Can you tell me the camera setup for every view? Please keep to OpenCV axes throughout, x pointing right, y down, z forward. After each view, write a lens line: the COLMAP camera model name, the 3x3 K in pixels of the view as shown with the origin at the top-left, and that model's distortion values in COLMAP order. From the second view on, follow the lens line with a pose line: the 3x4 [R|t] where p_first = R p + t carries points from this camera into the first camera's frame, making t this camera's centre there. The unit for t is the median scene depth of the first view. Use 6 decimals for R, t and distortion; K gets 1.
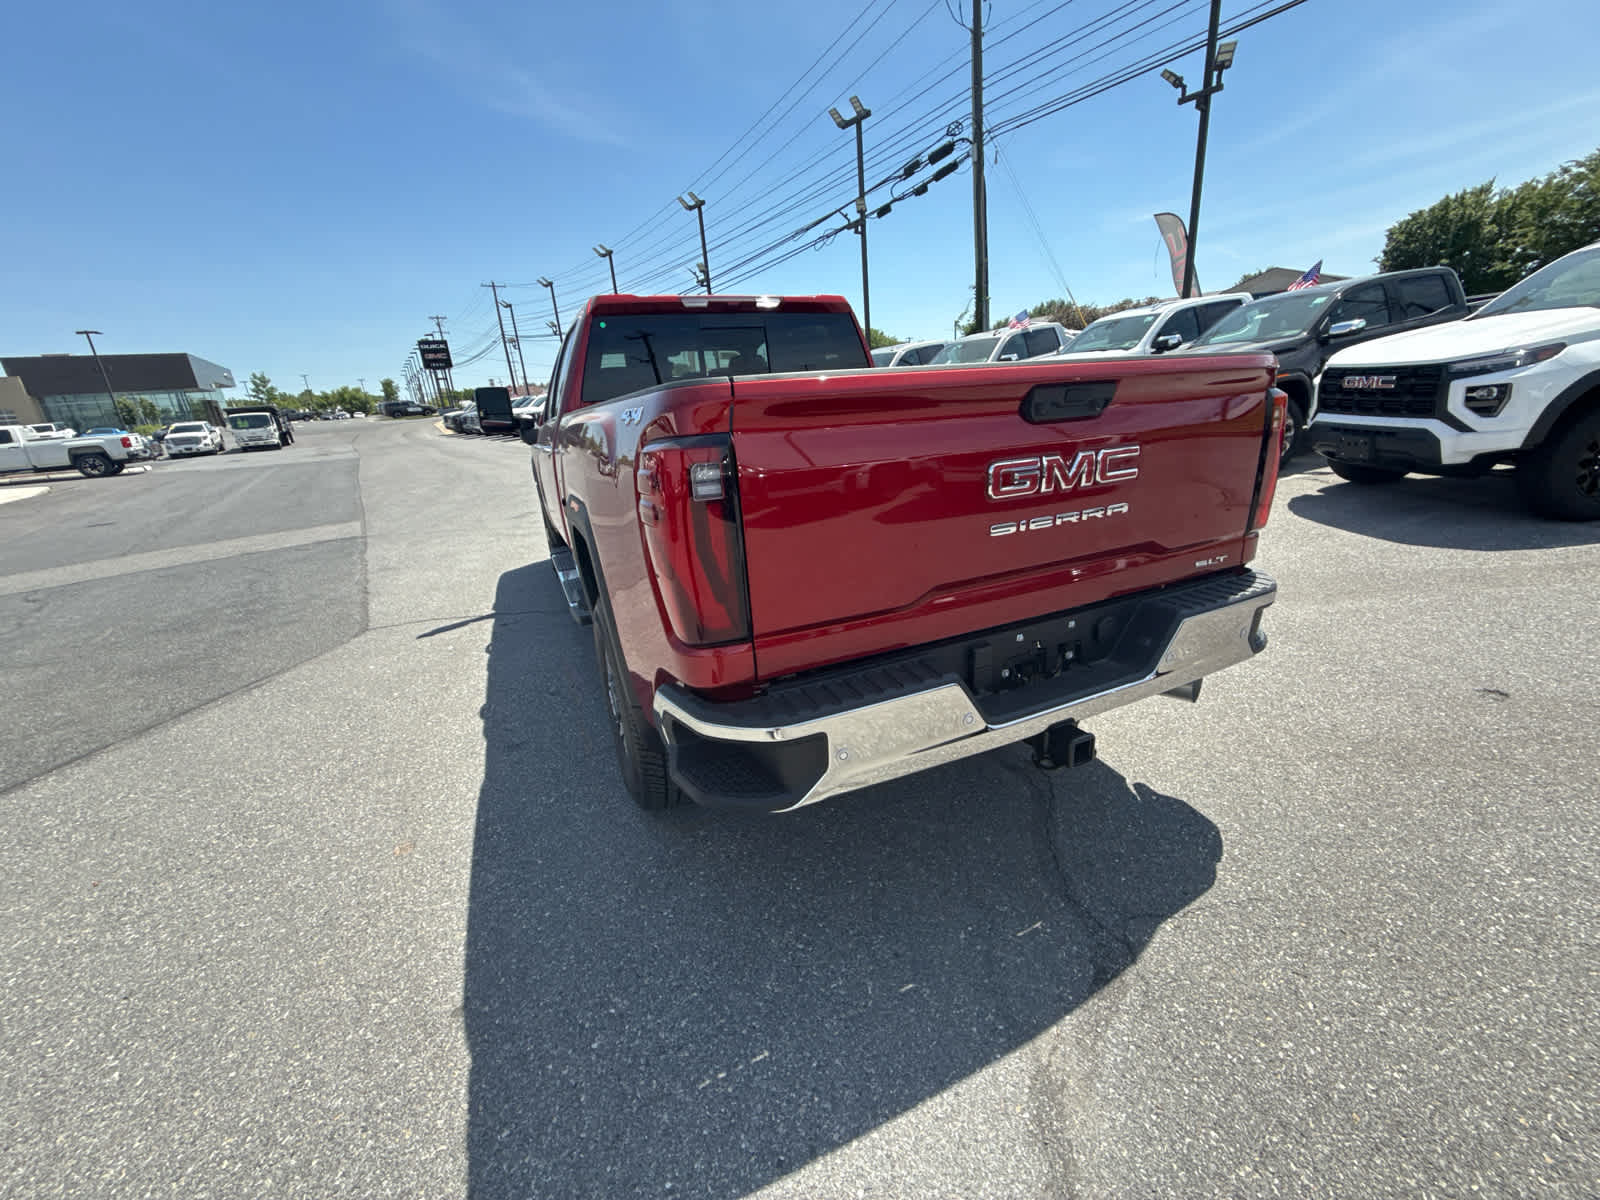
lens RADIAL K [[635.5, 0, 802.4], [0, 635.5, 597.4], [0, 0, 1]] dist [-0.000444, 0.000193]
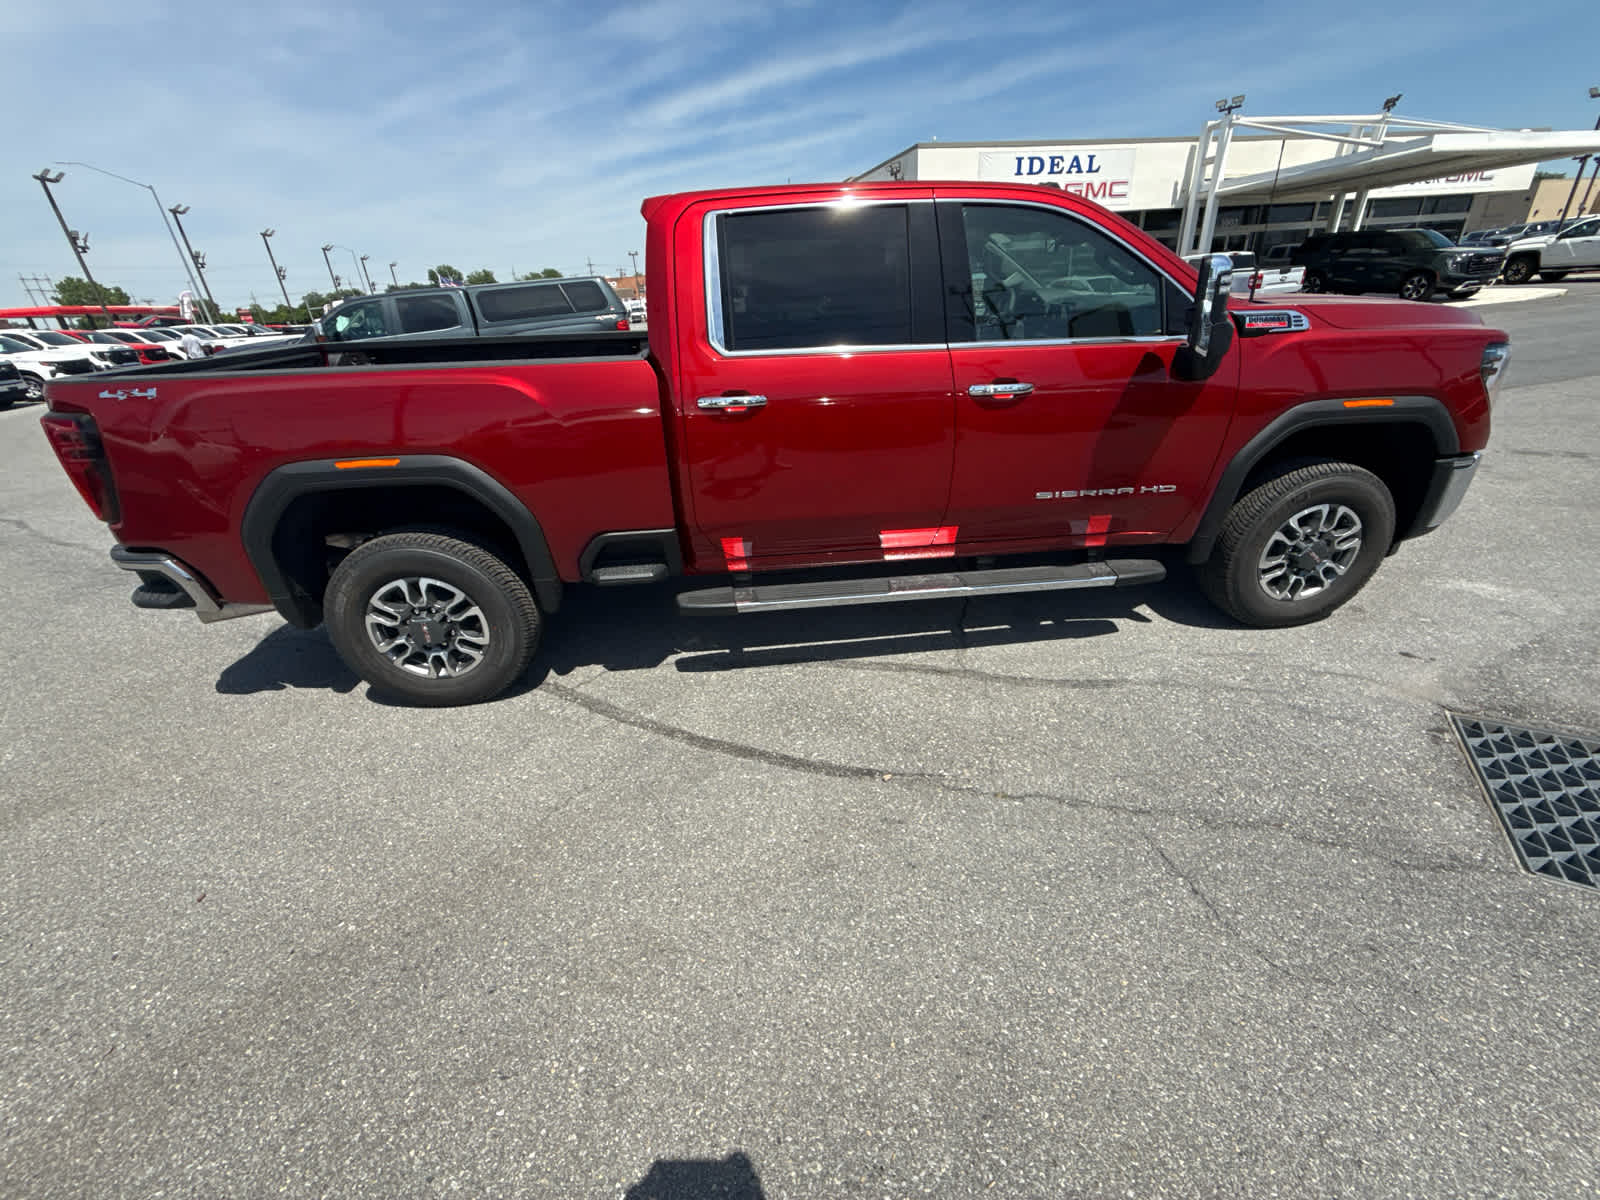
lens RADIAL K [[635.5, 0, 802.9], [0, 635.5, 599.6], [0, 0, 1]] dist [-0.000444, 0.000193]
pose [[-0.317228, 0.492172, -0.810638, 0.227423], [-0.211495, 0.796545, 0.566380, -0.163377], [0.924465, 0.351118, -0.148594, 0.415538]]
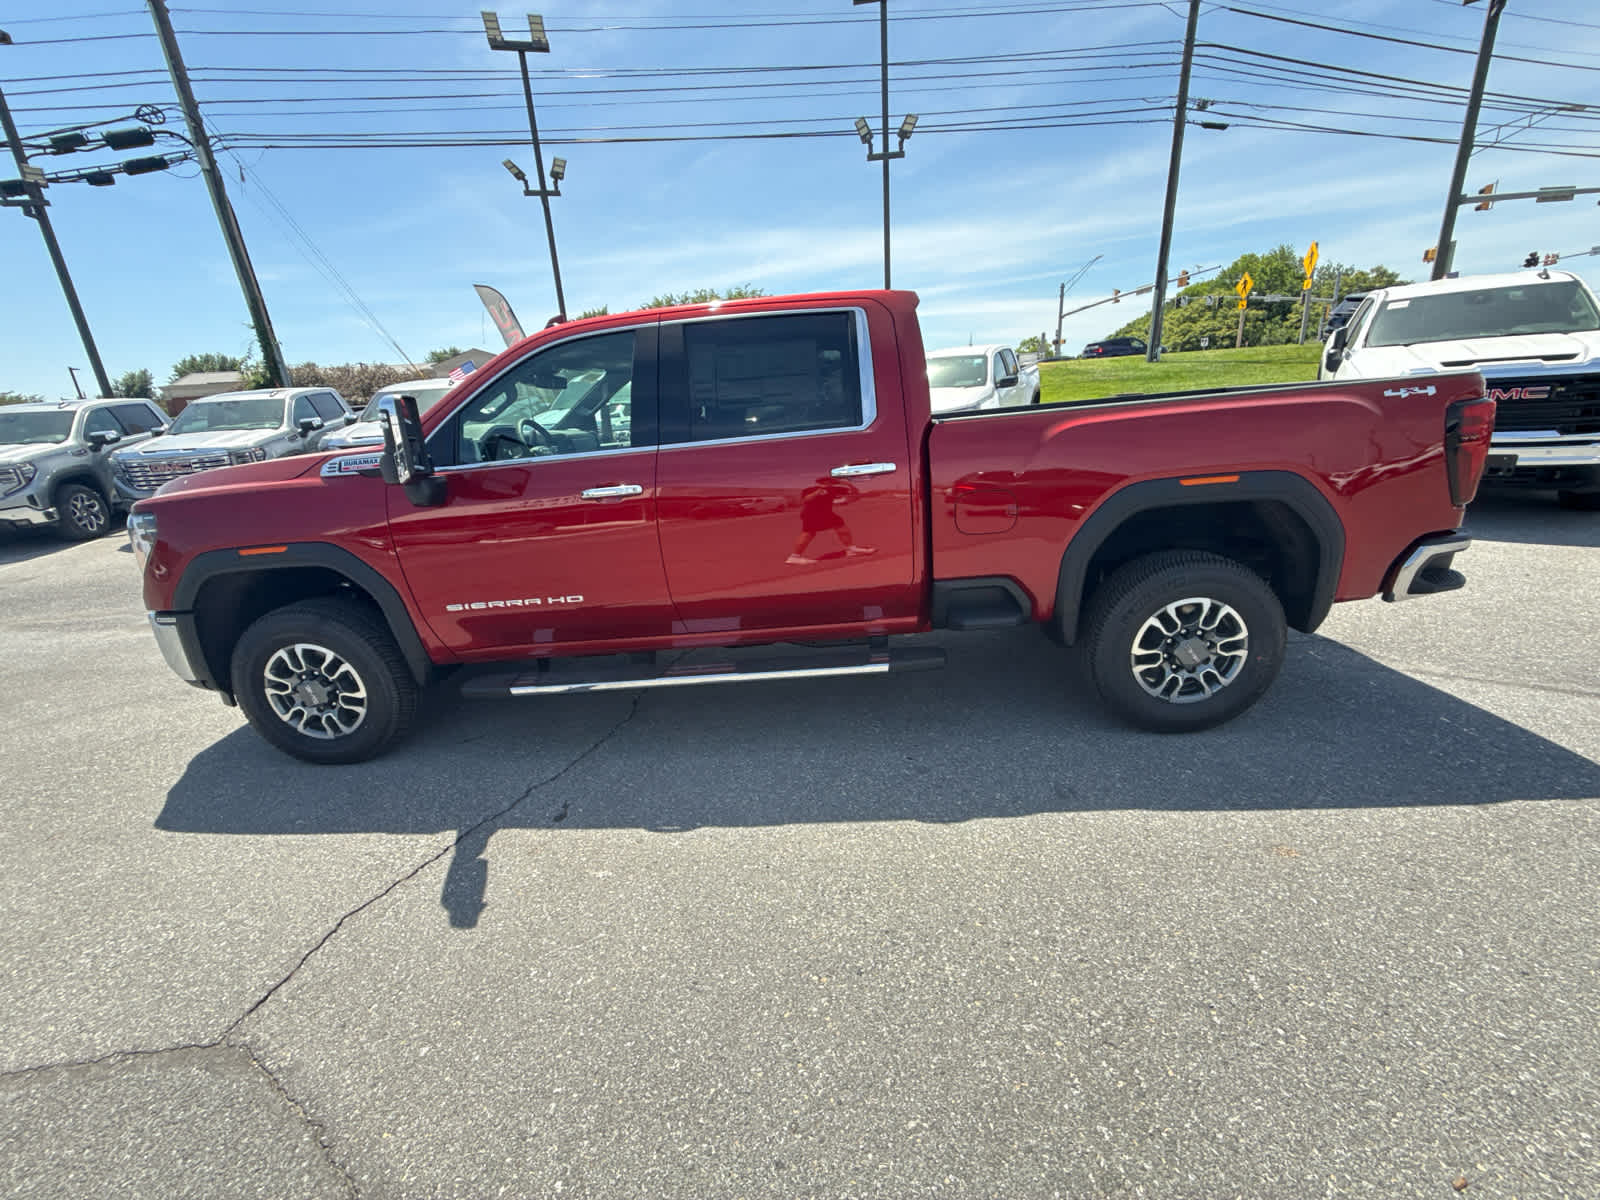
lens RADIAL K [[635.5, 0, 801.5], [0, 635.5, 598.1], [0, 0, 1]] dist [-0.000444, 0.000193]
pose [[0.455599, -0.217514, 0.863202, -0.318277], [0.300824, 0.950261, 0.080677, -0.047084], [-0.837816, 0.222916, 0.498371, 0.199058]]
